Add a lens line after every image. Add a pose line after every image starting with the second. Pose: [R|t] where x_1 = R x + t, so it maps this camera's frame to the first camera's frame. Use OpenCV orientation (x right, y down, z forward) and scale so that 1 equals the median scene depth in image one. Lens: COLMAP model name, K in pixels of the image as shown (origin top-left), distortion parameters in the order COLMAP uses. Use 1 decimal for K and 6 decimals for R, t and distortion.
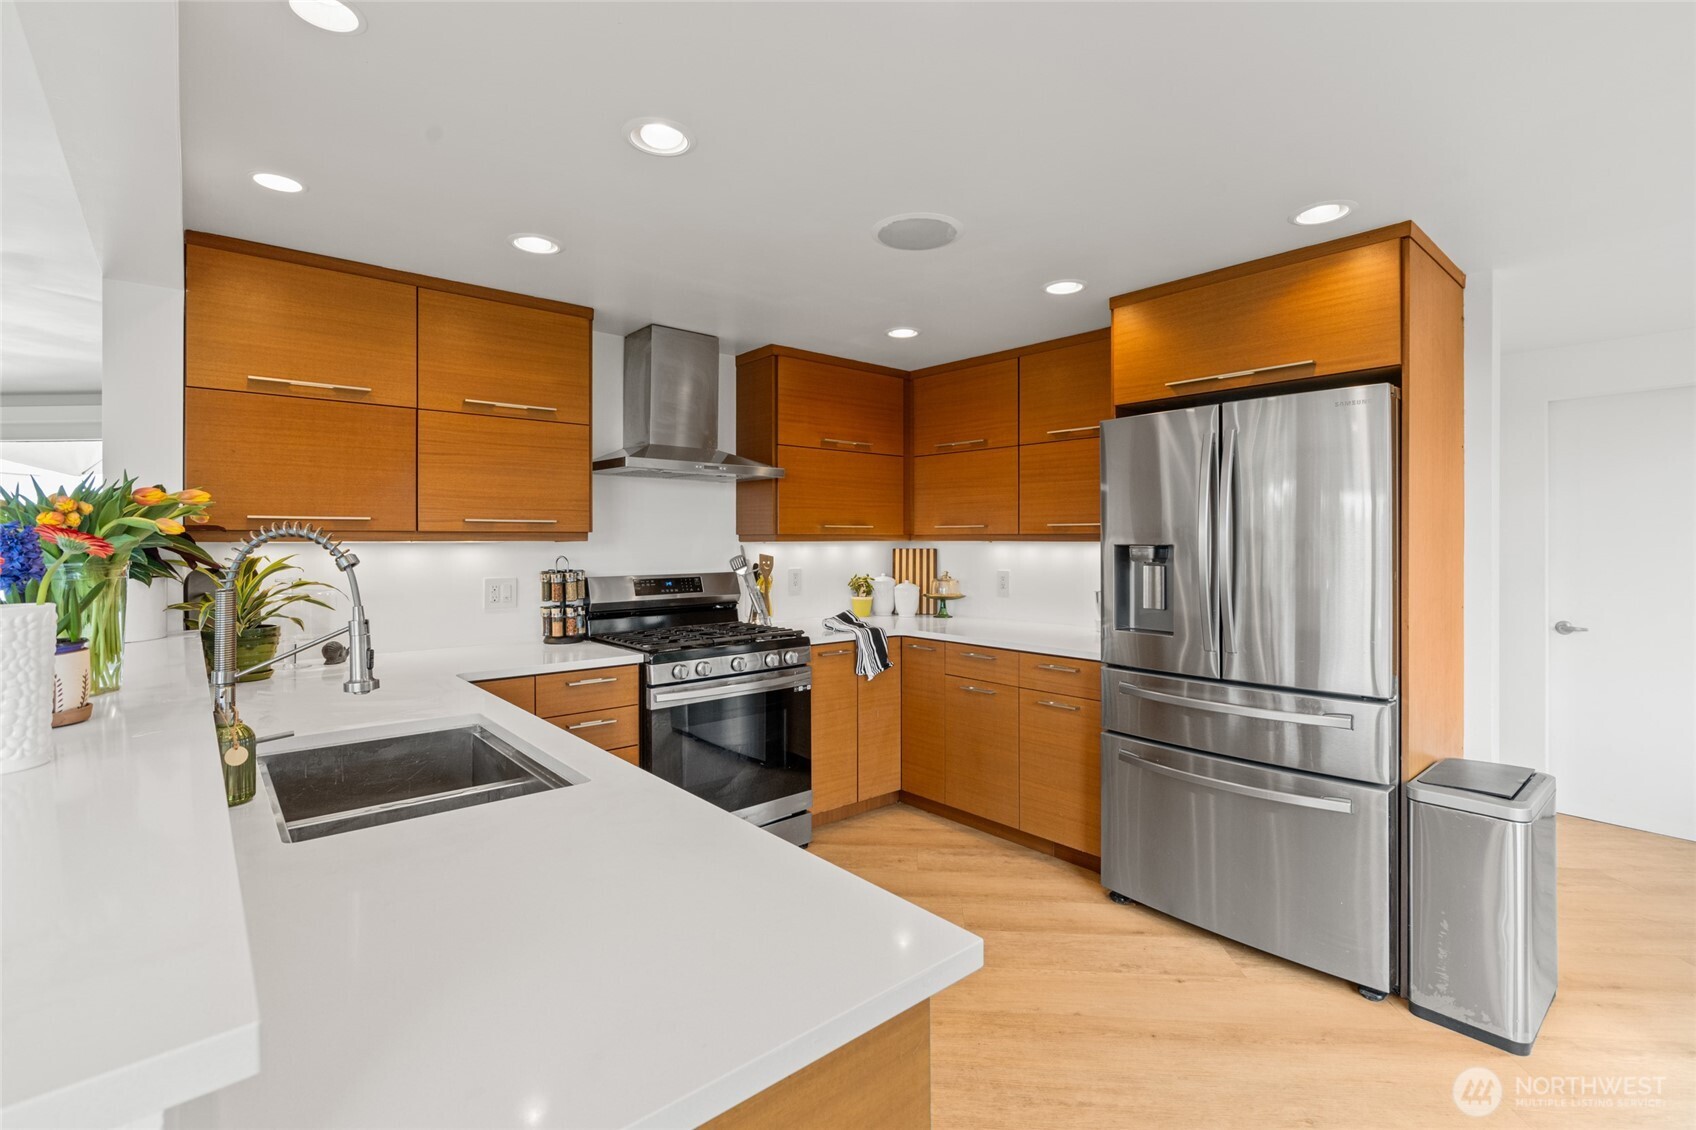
lens RADIAL K [[782.1, 0, 850.9], [0, 782.1, 539.9], [0, 0, 1]] dist [-0.004787, 0.003318]
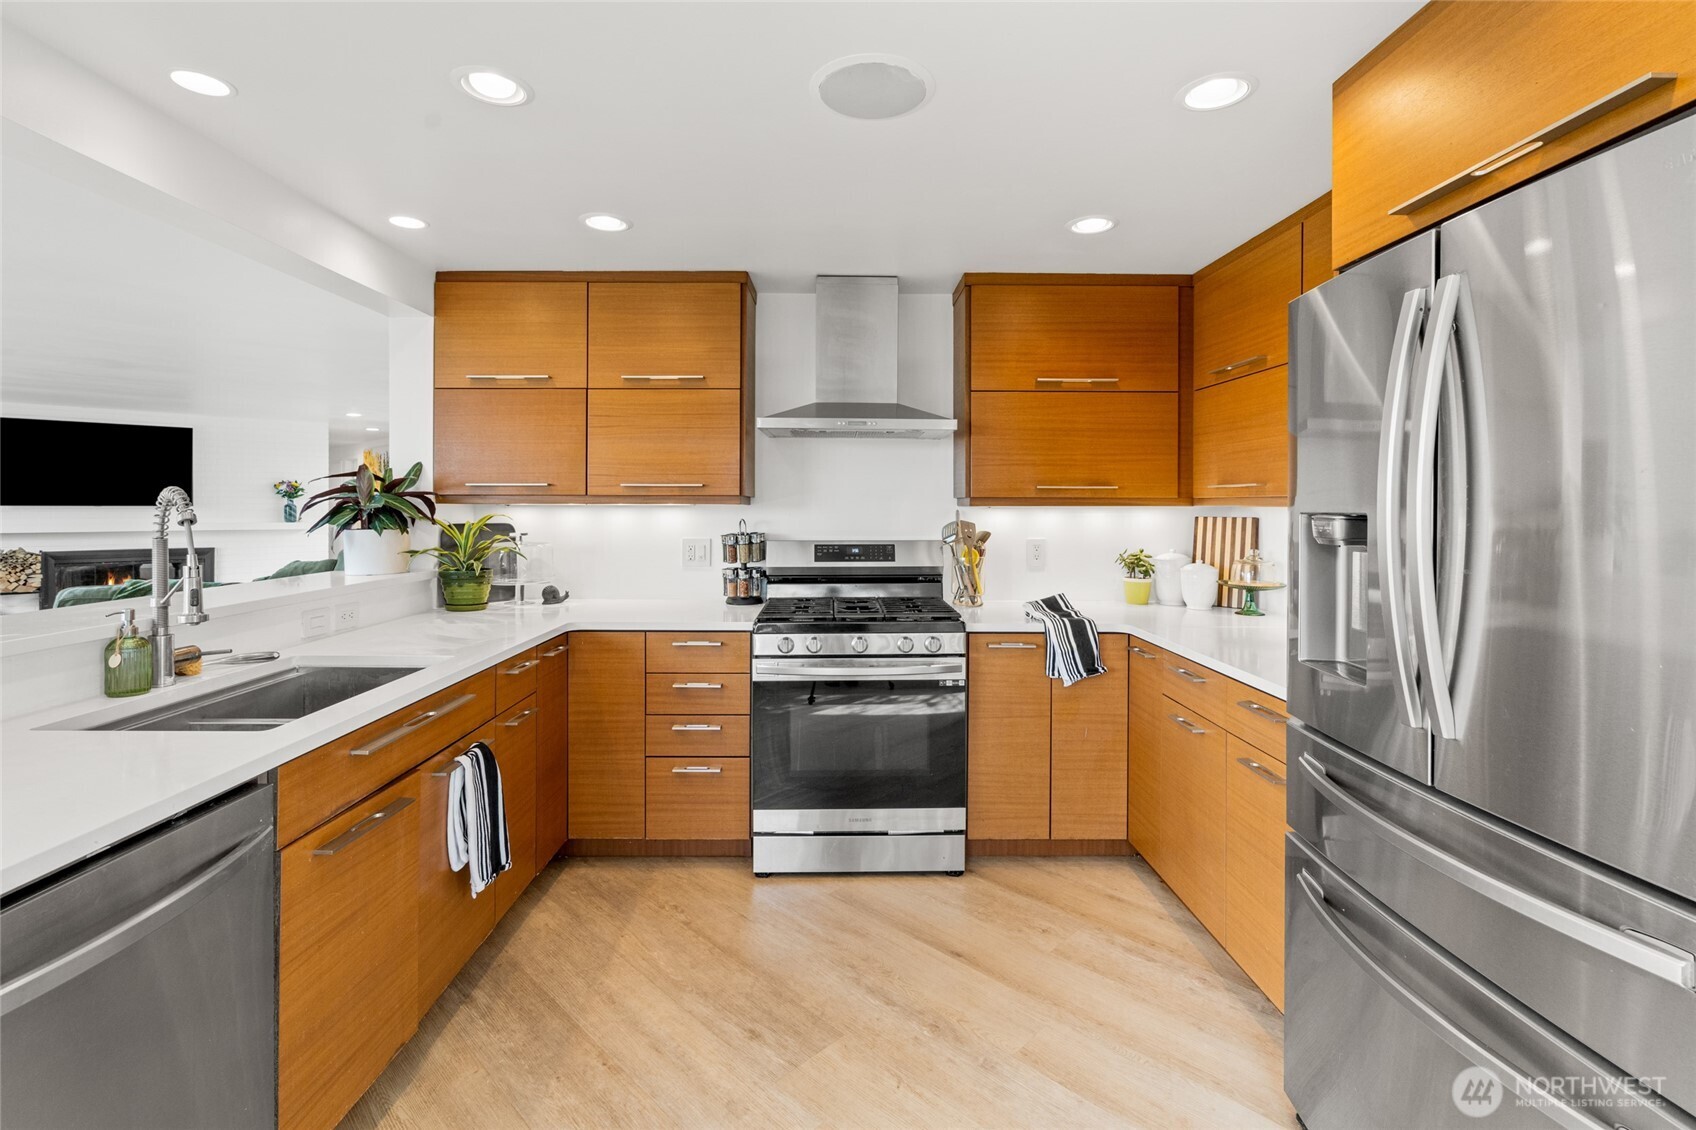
lens RADIAL K [[782.1, 0, 848.9], [0, 782.1, 513.4], [0, 0, 1]] dist [-0.004787, 0.003318]
pose [[0.762375, 0.009058, -0.647072, 0.365724], [-0.003761, 0.999947, 0.009567, 0.002439], [0.647125, -0.004860, 0.762369, 0.280324]]
